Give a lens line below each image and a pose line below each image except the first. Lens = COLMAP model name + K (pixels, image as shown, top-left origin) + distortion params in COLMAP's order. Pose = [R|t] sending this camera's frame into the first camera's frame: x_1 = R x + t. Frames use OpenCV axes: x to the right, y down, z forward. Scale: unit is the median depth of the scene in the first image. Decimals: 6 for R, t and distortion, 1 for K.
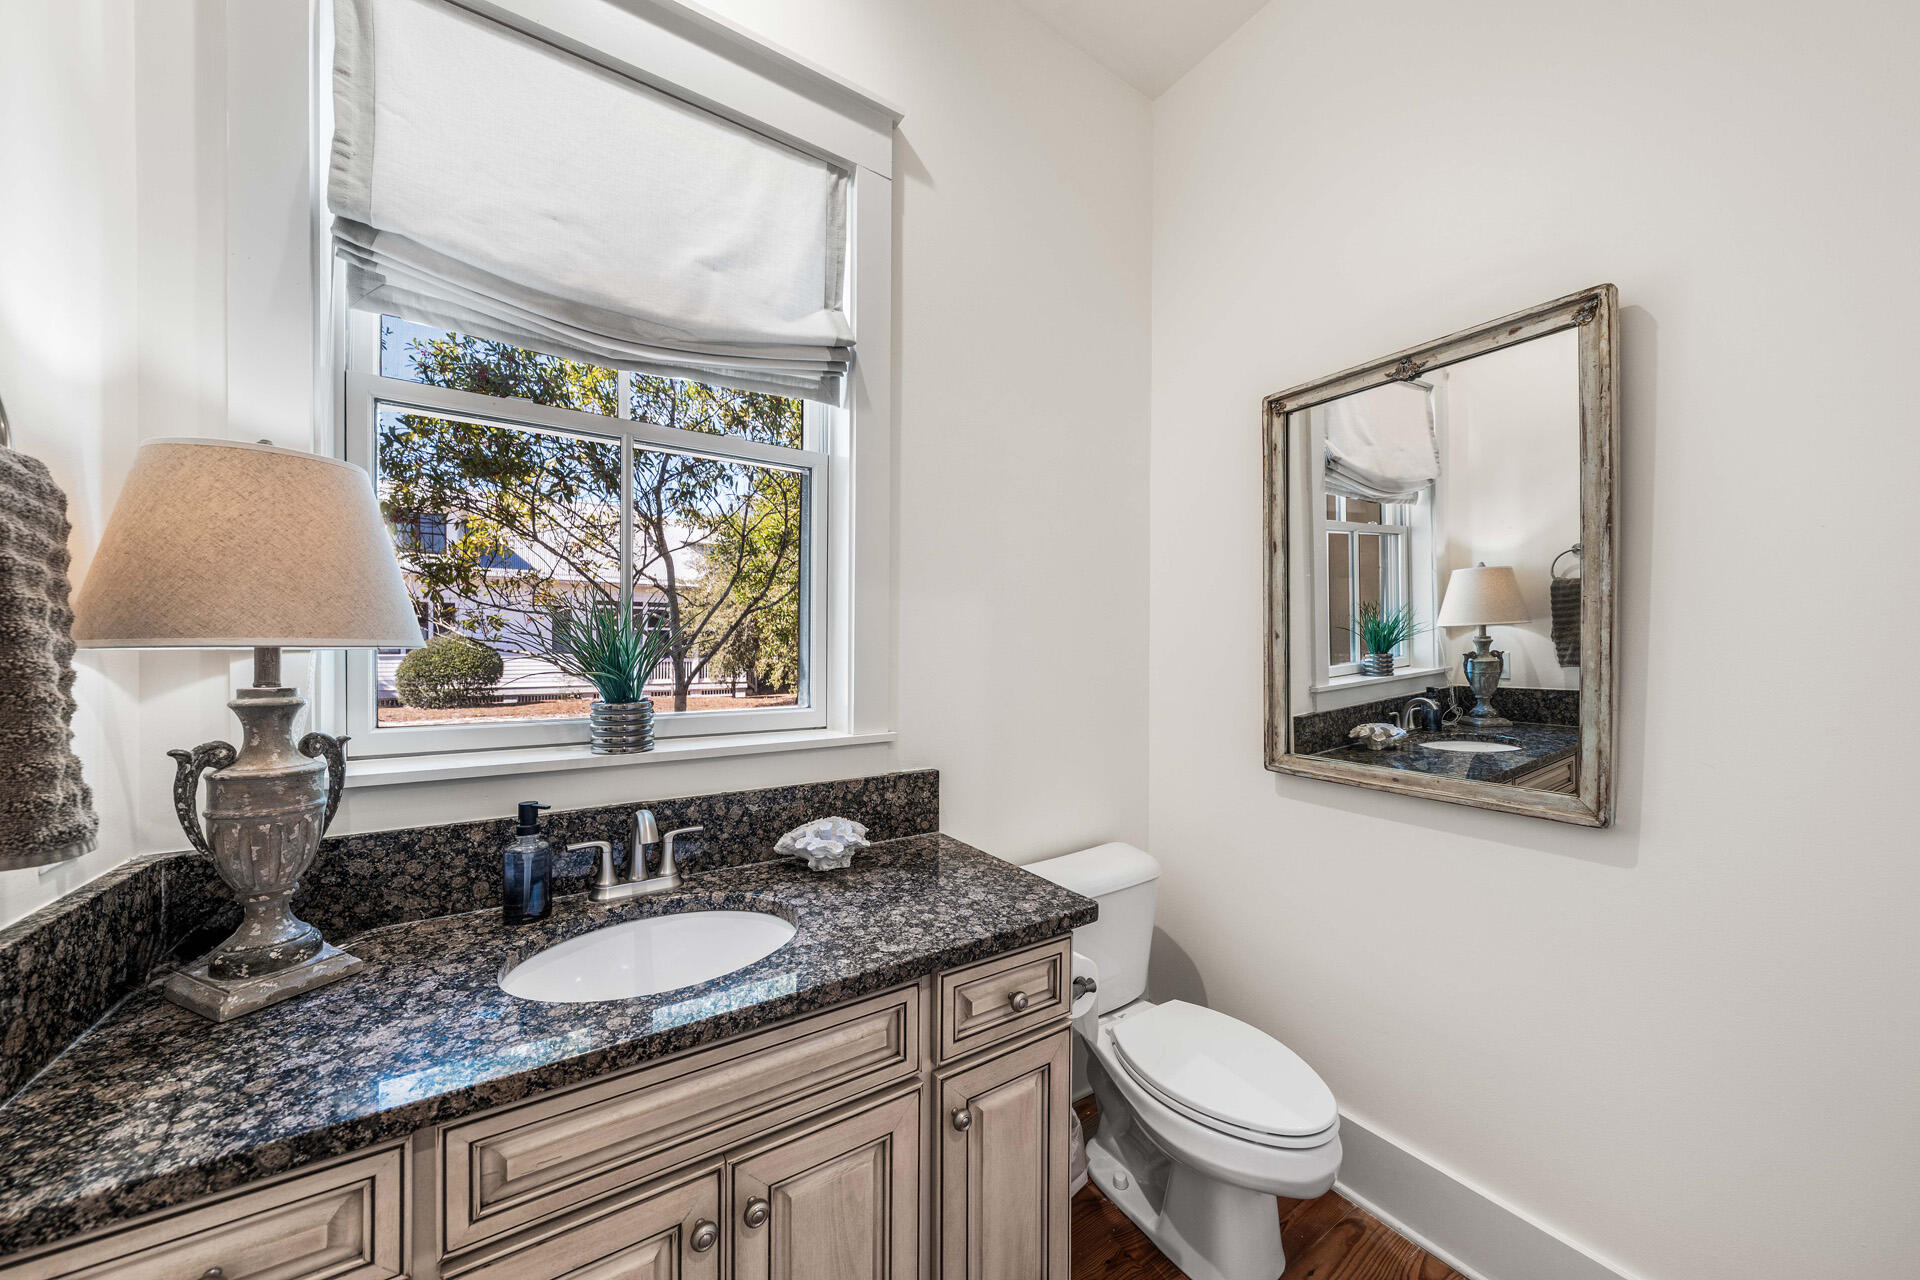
lens RADIAL K [[688.5, 0, 963.4], [0, 688.5, 641.1], [0, 0, 1]] dist [-0.003162, -0.000099]
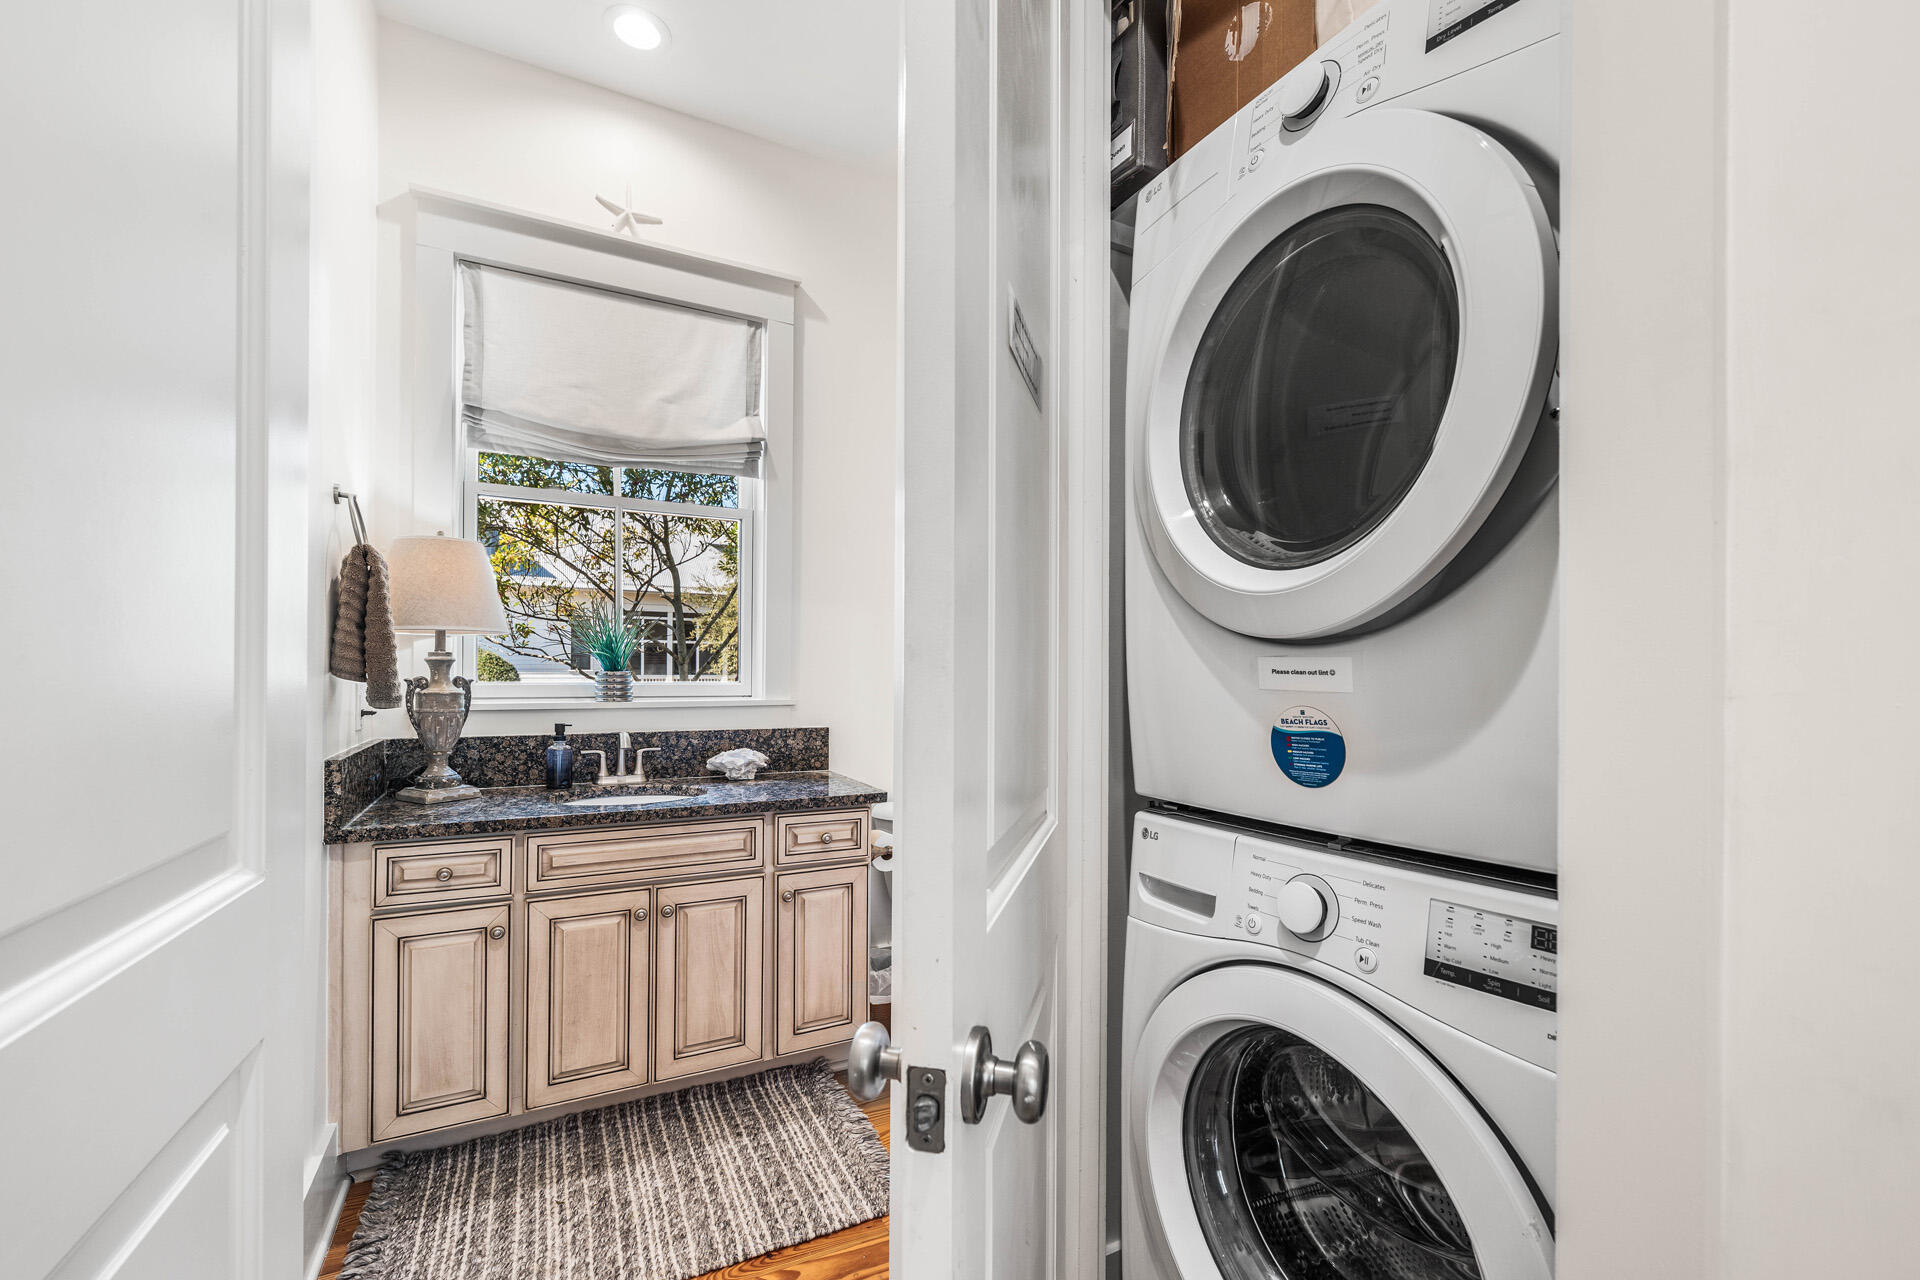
lens RADIAL K [[818.0, 0, 963.5], [0, 818.0, 655.6], [0, 0, 1]] dist [0.001069, -0.000021]
pose [[0.995782, 0.004580, -0.091632, 0.522877], [-0.004873, 0.999984, -0.002982, 0.054191], [0.091617, 0.003416, 0.995788, -0.882834]]
